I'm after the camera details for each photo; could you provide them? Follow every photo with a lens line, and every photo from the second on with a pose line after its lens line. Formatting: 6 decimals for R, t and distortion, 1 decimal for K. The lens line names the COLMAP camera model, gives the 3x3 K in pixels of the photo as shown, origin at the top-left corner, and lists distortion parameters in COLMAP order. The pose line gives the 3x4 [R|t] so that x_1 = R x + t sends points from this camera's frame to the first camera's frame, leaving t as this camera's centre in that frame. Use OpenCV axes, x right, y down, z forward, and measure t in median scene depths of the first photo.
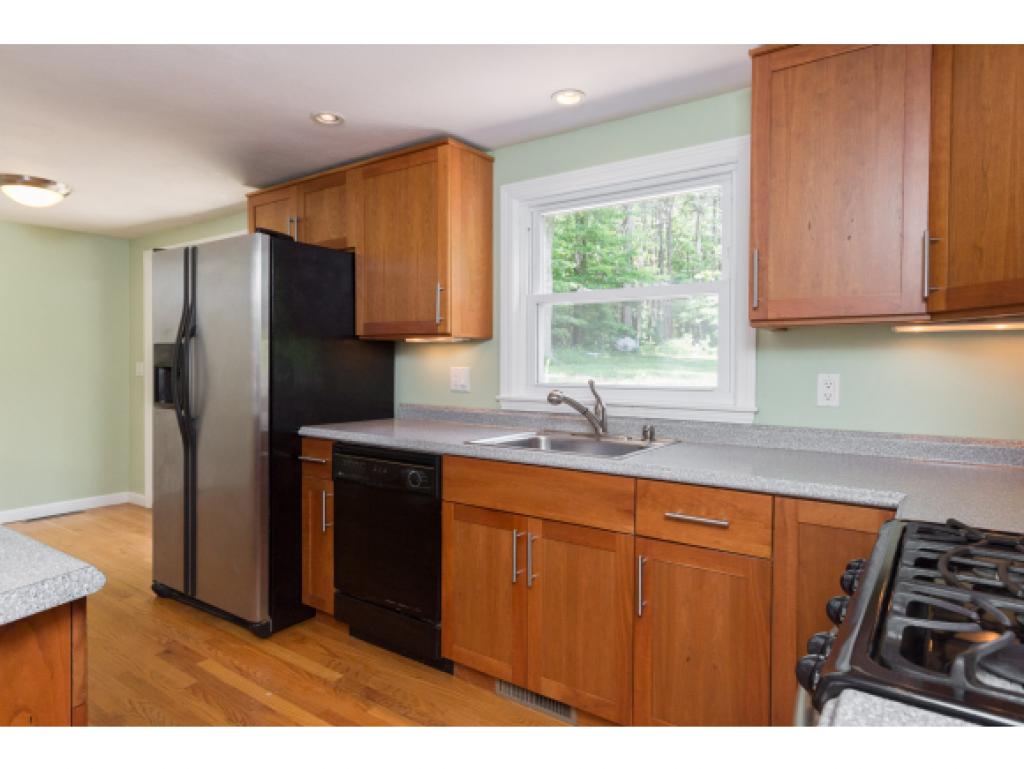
lens RADIAL K [[615.0, 0, 508.5], [0, 615.0, 378.3], [0, 0, 1]] dist [-0.023823, -0.002122]
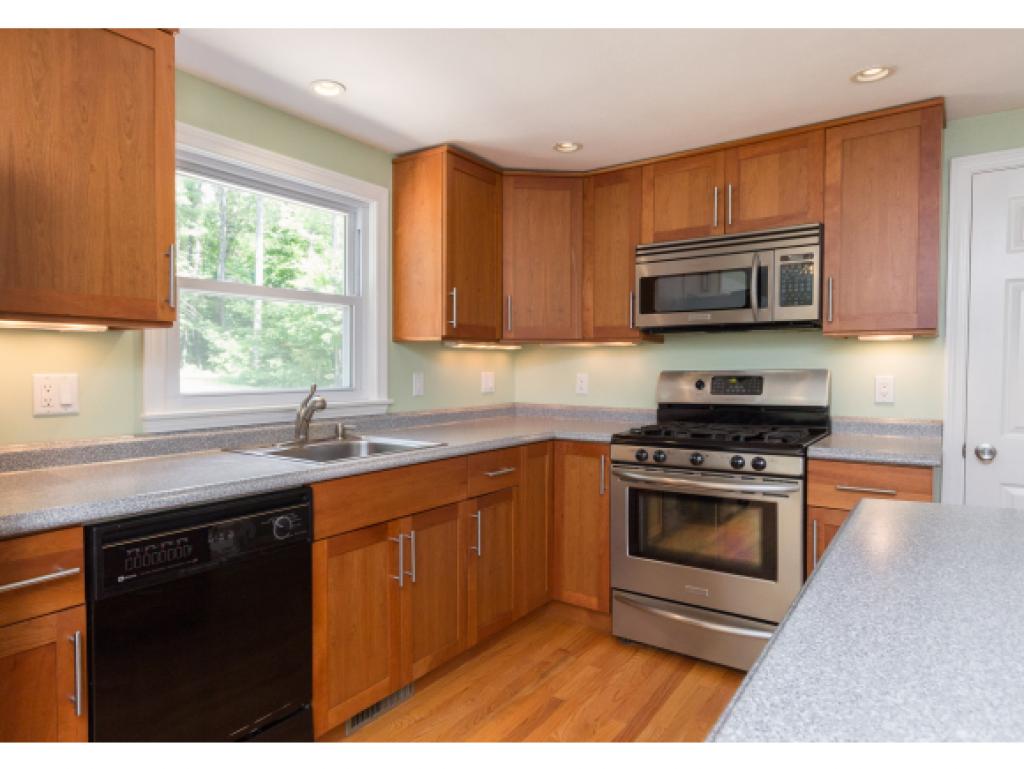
lens RADIAL K [[615.0, 0, 485.2], [0, 615.0, 388.7], [0, 0, 1]] dist [-0.023823, -0.002122]
pose [[0.011552, -0.037888, 0.999215, -0.891778], [0.024199, 0.999000, 0.037600, -0.021737], [-0.999640, 0.023745, 0.012457, 0.771542]]
